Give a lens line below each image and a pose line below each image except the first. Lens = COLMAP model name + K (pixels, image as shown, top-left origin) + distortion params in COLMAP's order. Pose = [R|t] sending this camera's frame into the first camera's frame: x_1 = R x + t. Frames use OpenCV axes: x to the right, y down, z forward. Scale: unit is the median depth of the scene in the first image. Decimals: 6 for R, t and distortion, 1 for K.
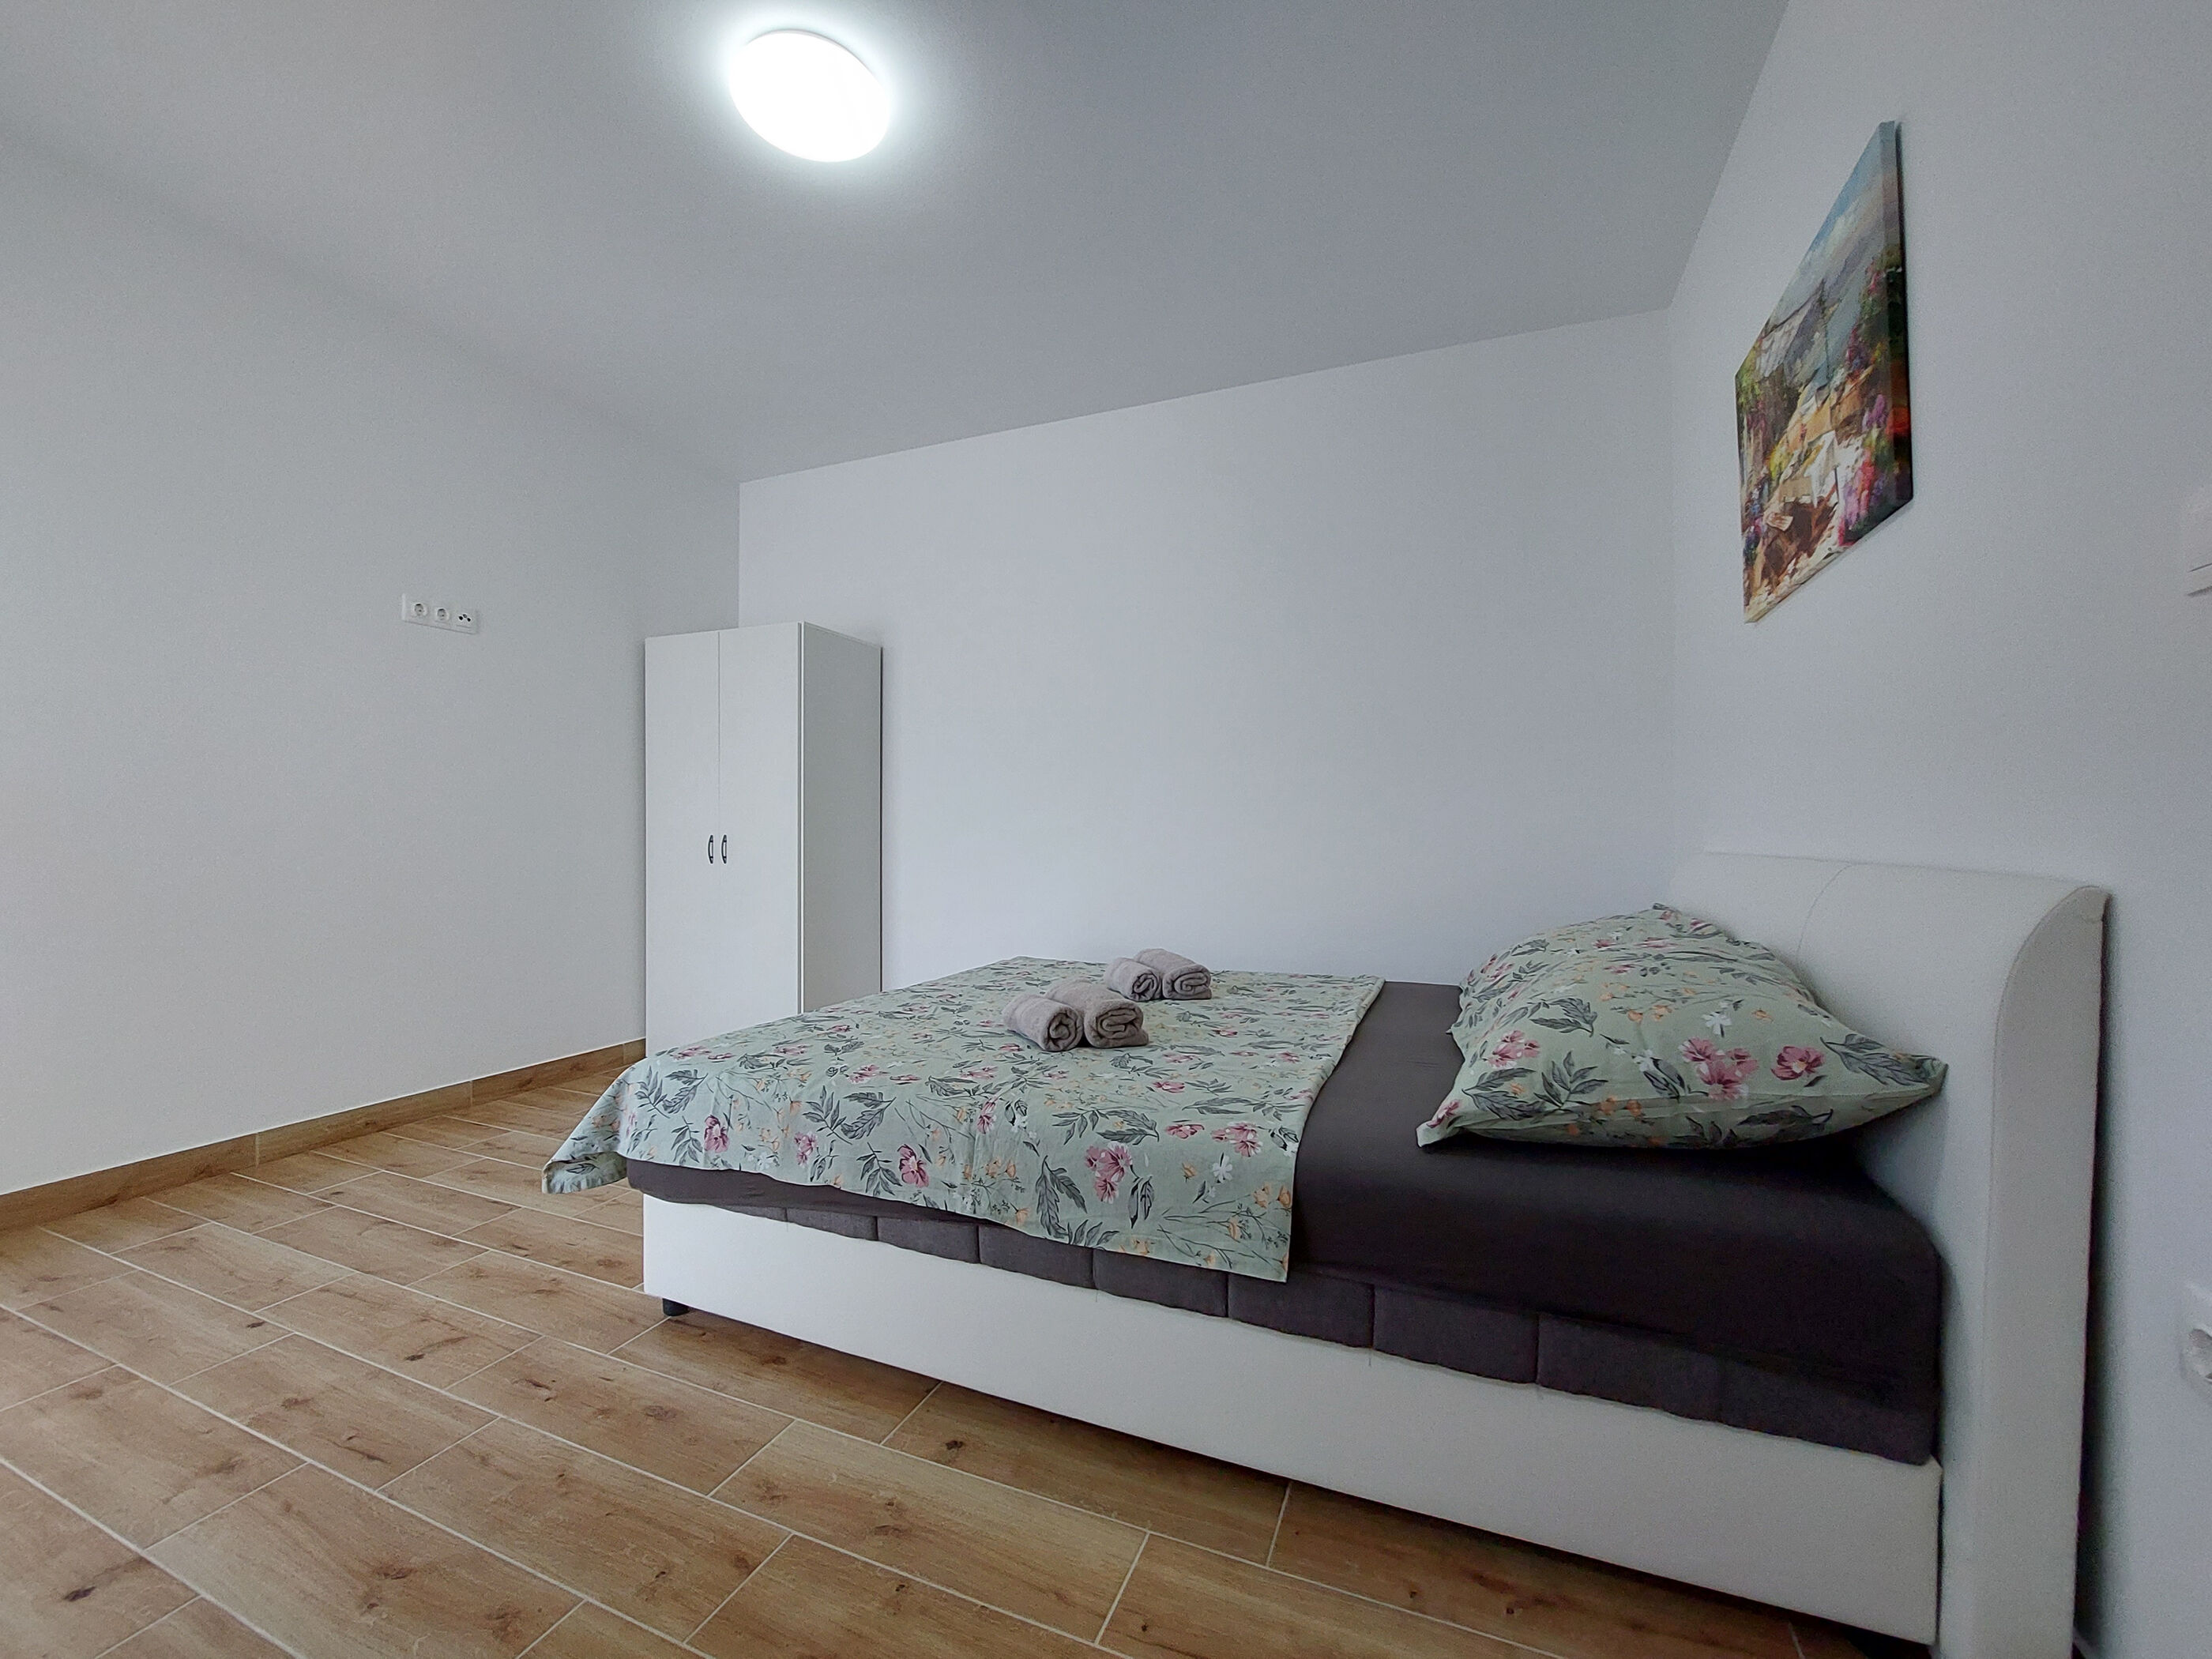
lens RADIAL K [[888.5, 0, 1106.0], [0, 888.5, 829.5], [0, 0, 1]] dist [-0.016139, 0.000618]
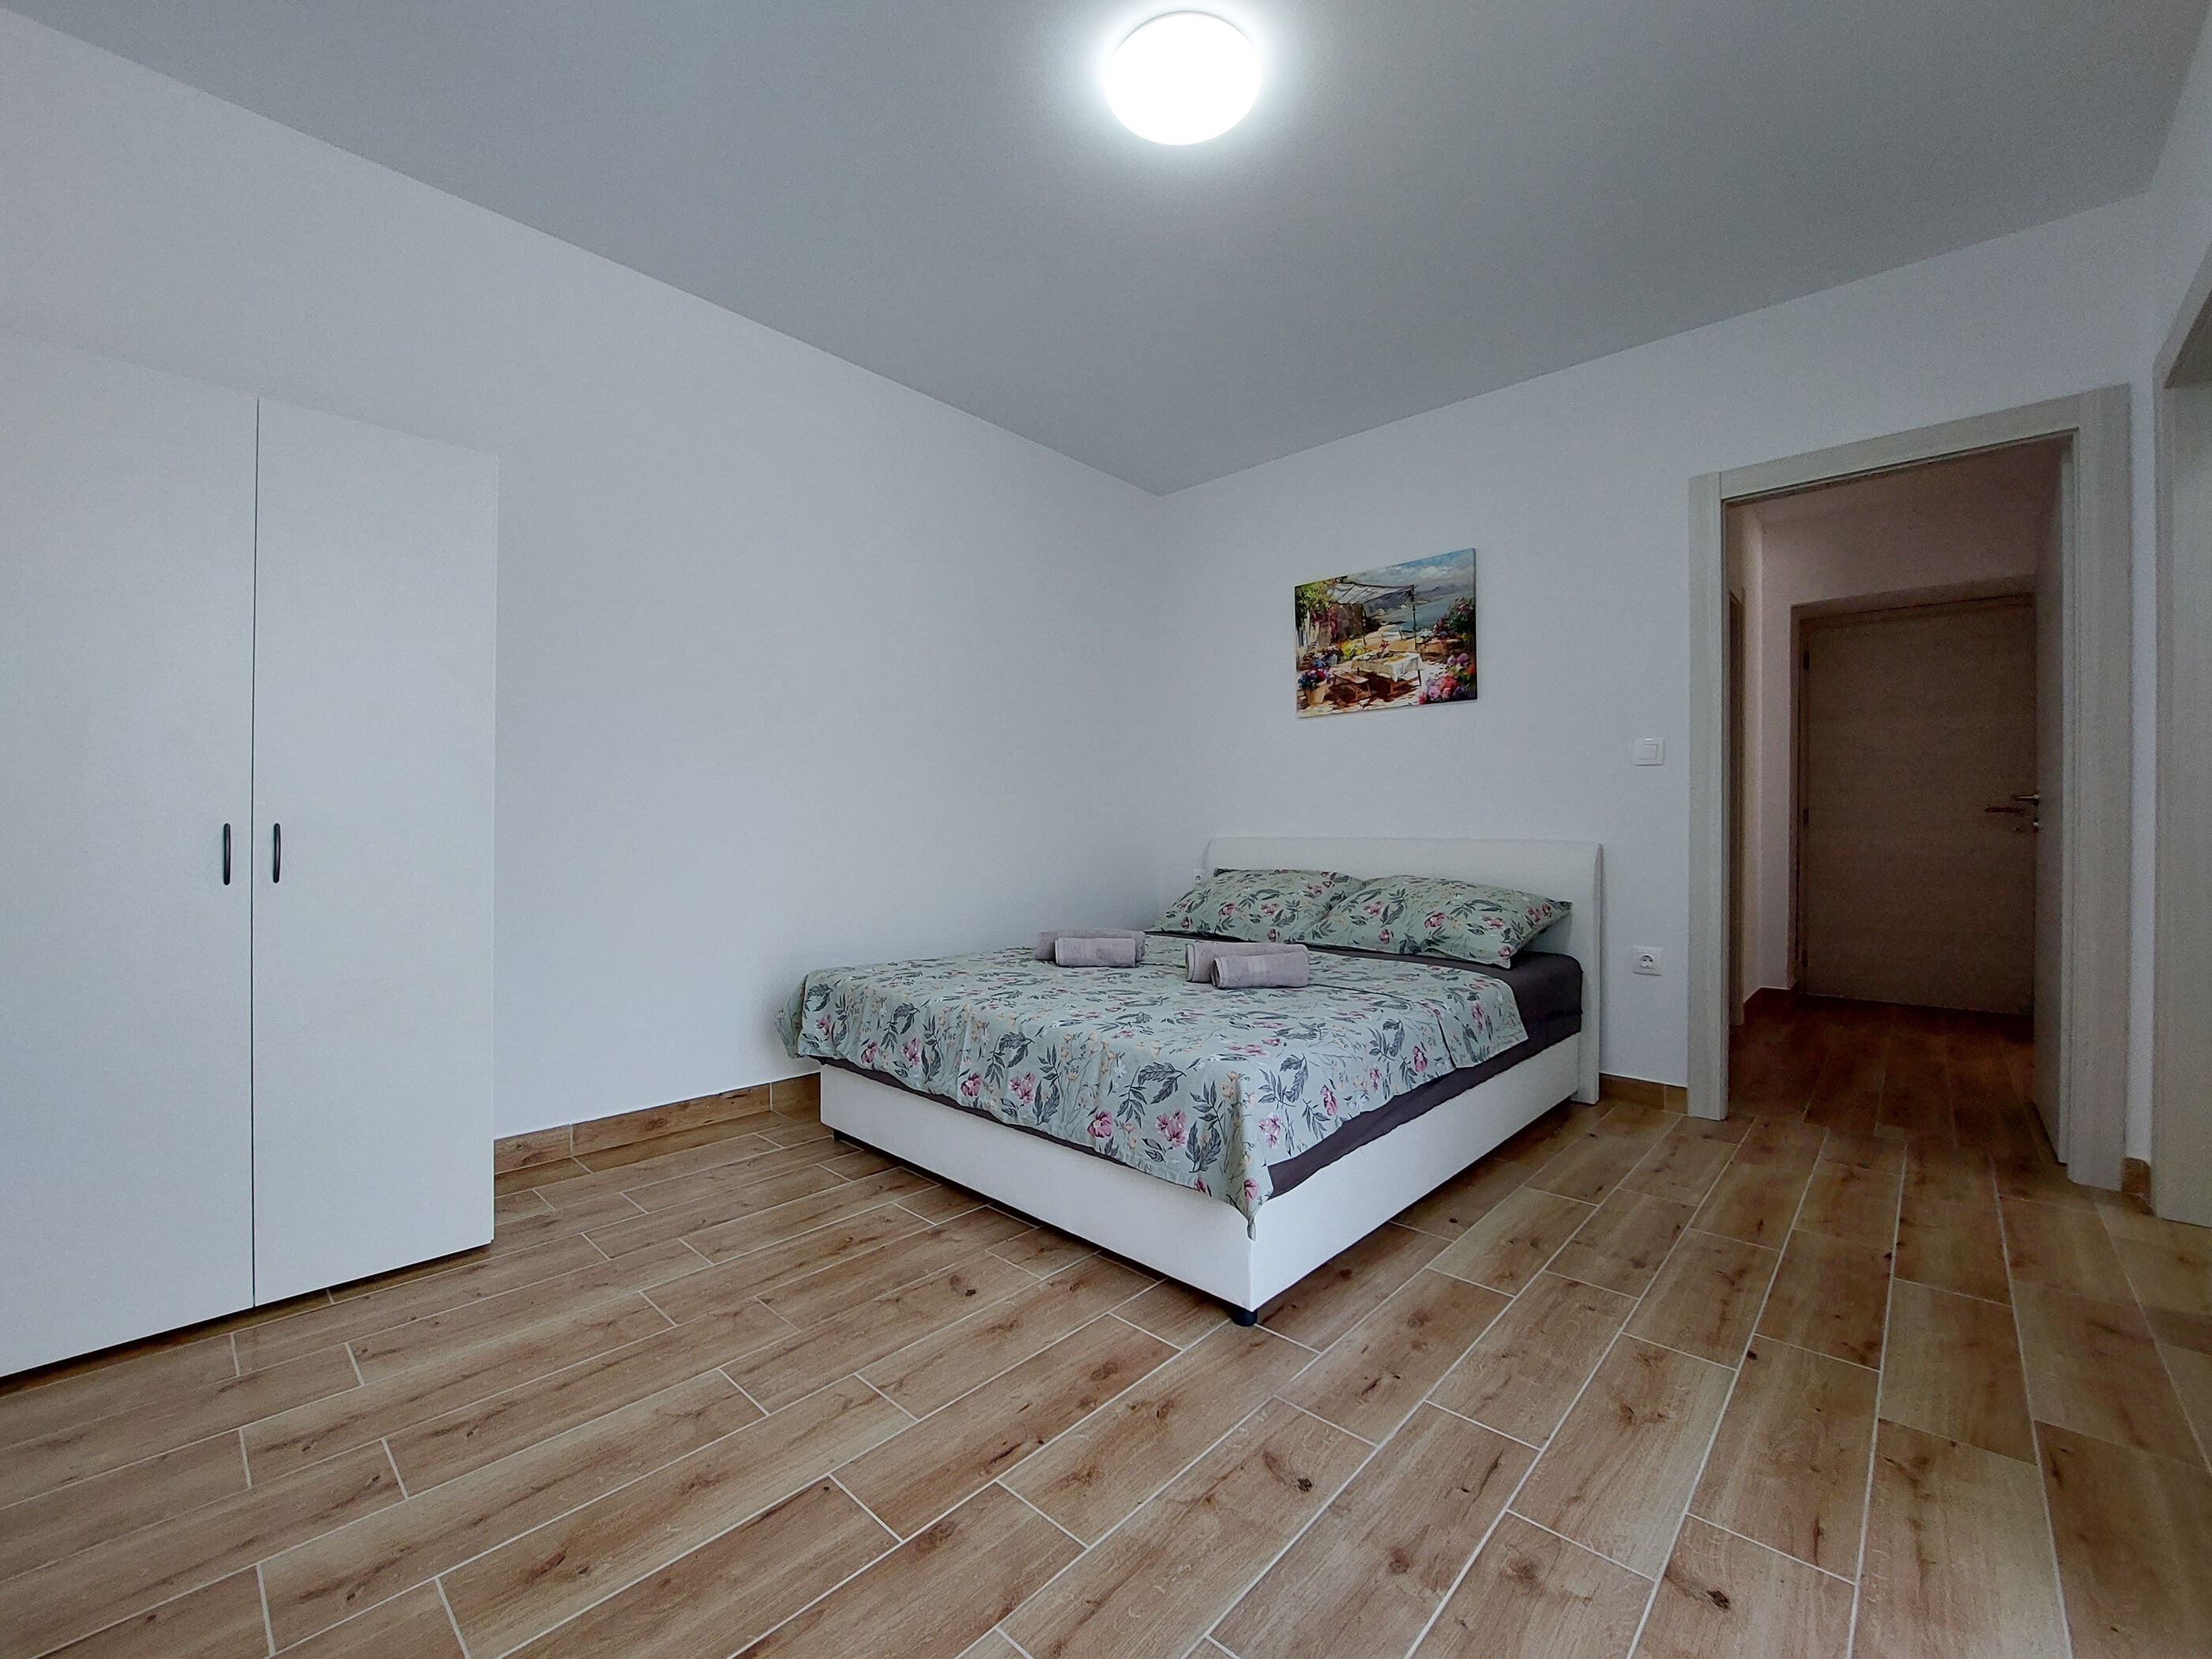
lens RADIAL K [[898.7, 0, 1113.3], [0, 898.7, 834.0], [0, 0, 1]] dist [-0.001625, -0.013778]
pose [[0.343999, -0.004023, 0.938961, -1.626941], [-0.010311, 0.999914, 0.008062, 0.010754], [-0.938913, -0.012455, 0.343928, 0.903464]]
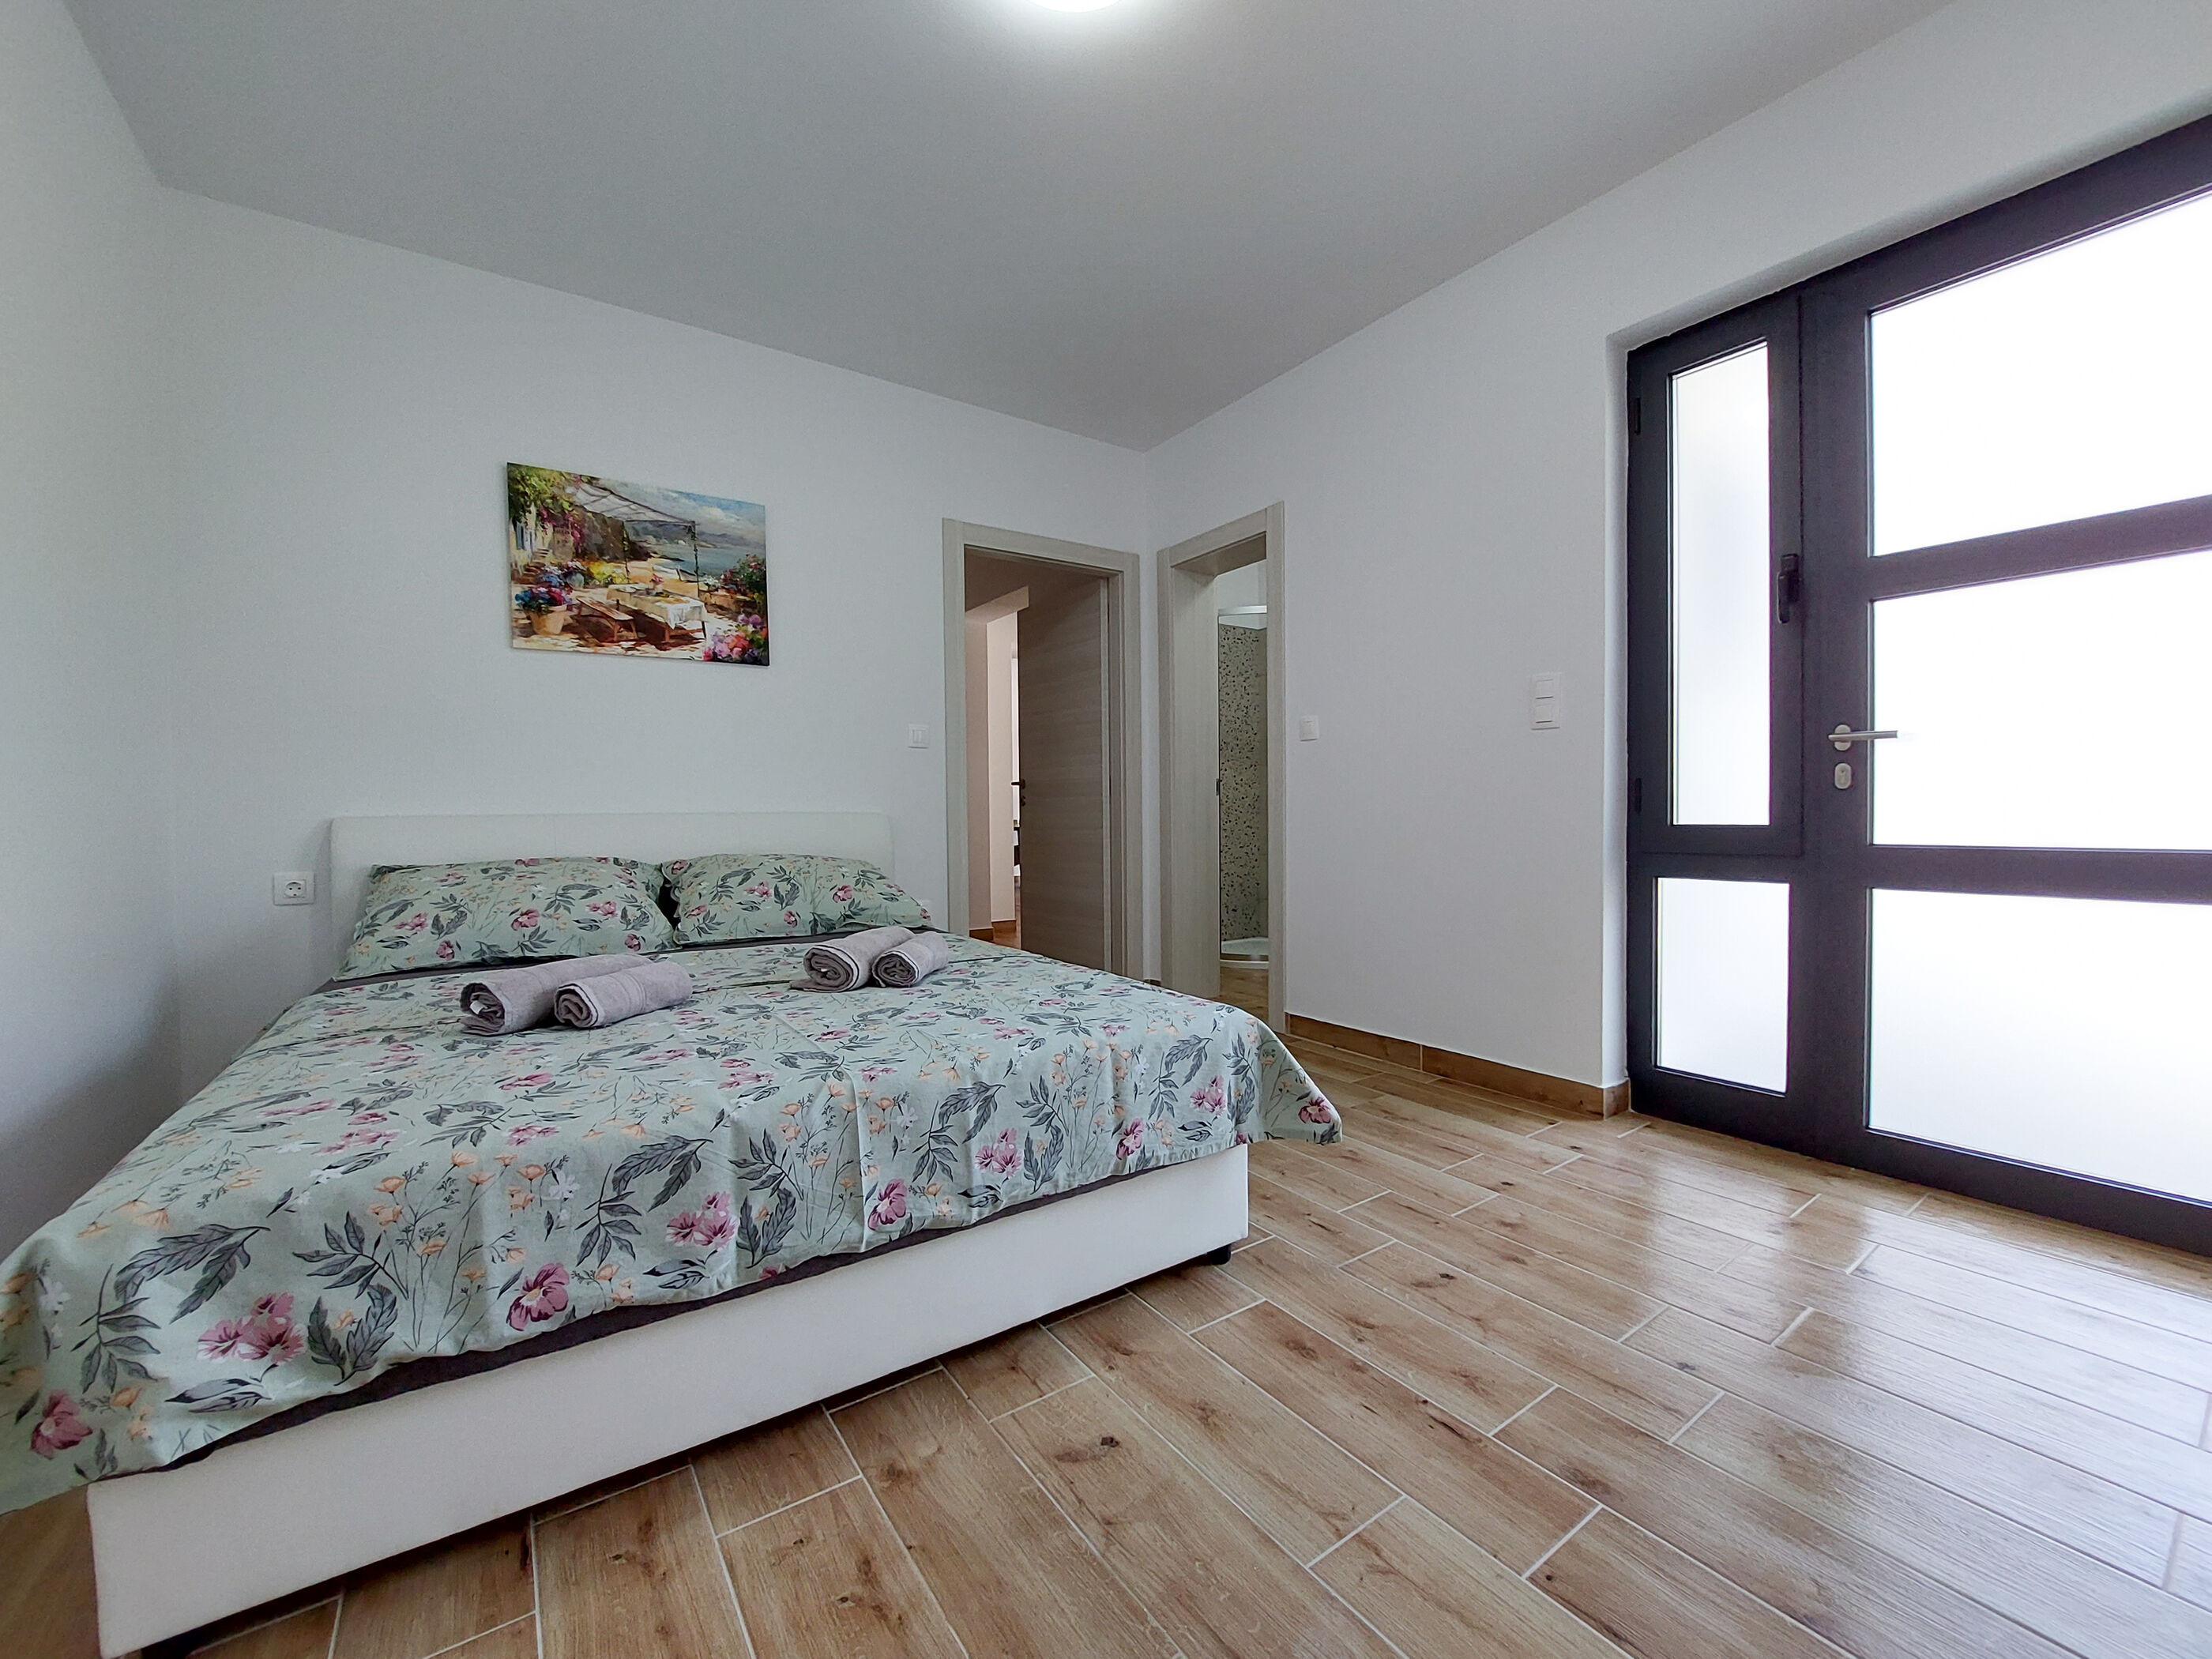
lens RADIAL K [[875.0, 0, 1109.5], [0, 875.0, 830.7], [0, 0, 1]] dist [-0.006101, -0.006551]
pose [[-0.838756, -0.002473, 0.544502, -1.032799], [0.006392, 0.999876, 0.014387, 0.049950], [-0.544470, 0.015547, -0.838636, 2.119889]]
